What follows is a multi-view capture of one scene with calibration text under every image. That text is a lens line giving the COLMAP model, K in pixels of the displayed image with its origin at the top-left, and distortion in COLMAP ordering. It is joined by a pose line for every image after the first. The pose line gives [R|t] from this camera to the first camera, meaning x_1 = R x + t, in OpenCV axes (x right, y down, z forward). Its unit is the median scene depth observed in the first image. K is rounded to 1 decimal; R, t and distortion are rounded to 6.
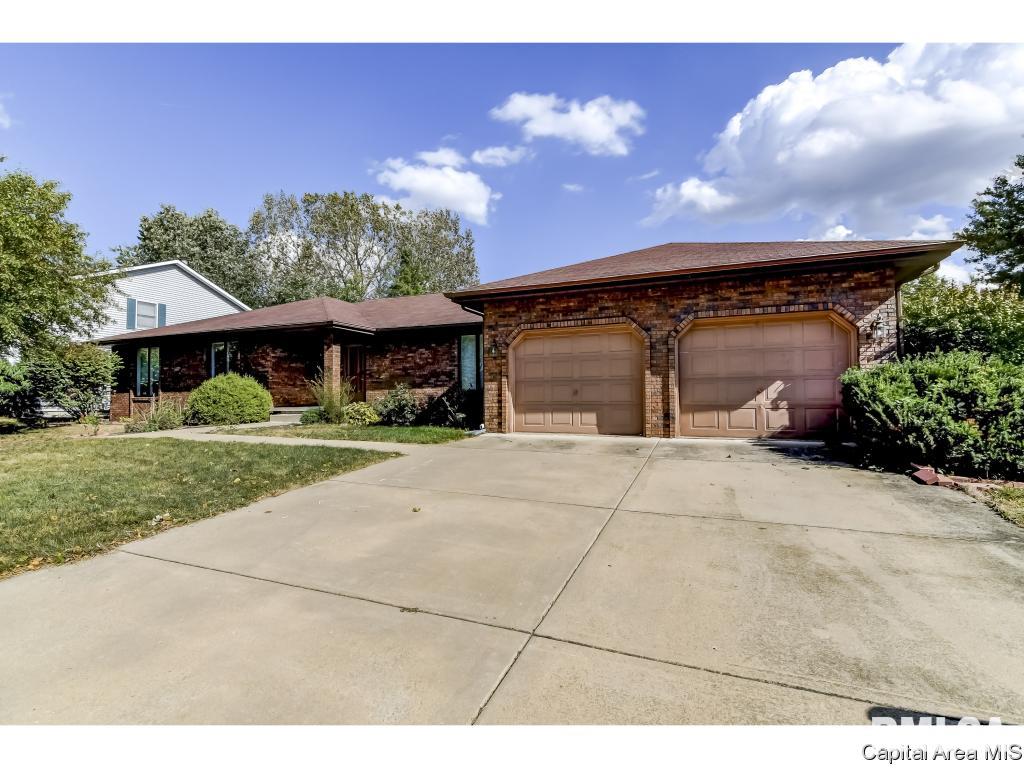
lens RADIAL K [[489.7, 0, 506.0], [0, 489.7, 390.8], [0, 0, 1]] dist [0.013915, 0.000308]
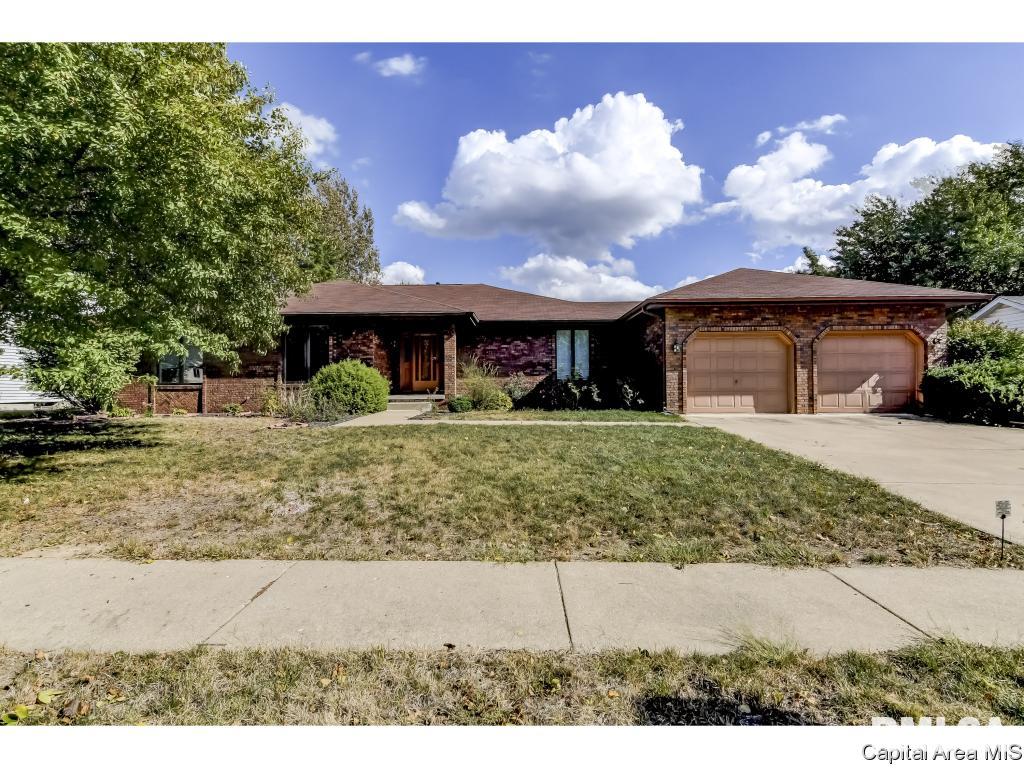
lens RADIAL K [[489.7, 0, 517.2], [0, 489.7, 381.4], [0, 0, 1]] dist [0.013915, 0.000308]
pose [[0.931065, 0.006498, 0.364797, -0.886335], [-0.005910, 0.999979, -0.002730, 0.009970], [-0.364807, 0.000386, 0.931083, -0.006340]]
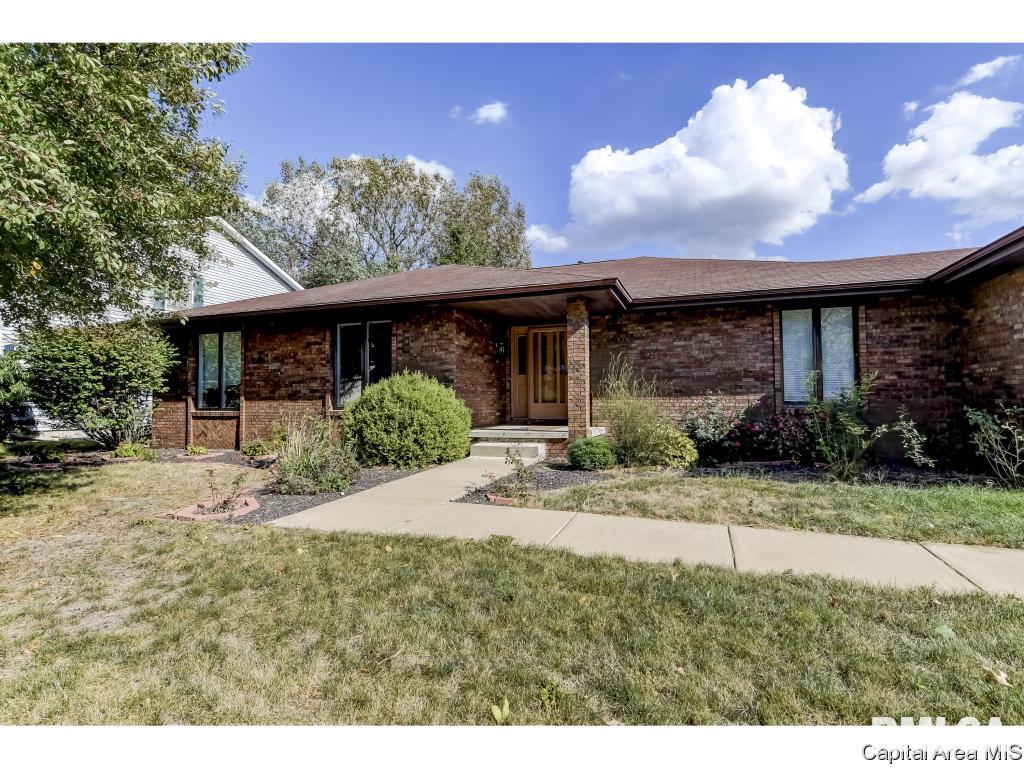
lens RADIAL K [[524.7, 0, 510.5], [0, 524.7, 380.9], [0, 0, 1]] dist [0.014216, 0.000223]
pose [[0.999538, 0.003466, 0.030206, -0.672576], [-0.002662, 0.999642, -0.026607, -0.014701], [-0.030288, 0.026514, 0.999190, 0.569831]]
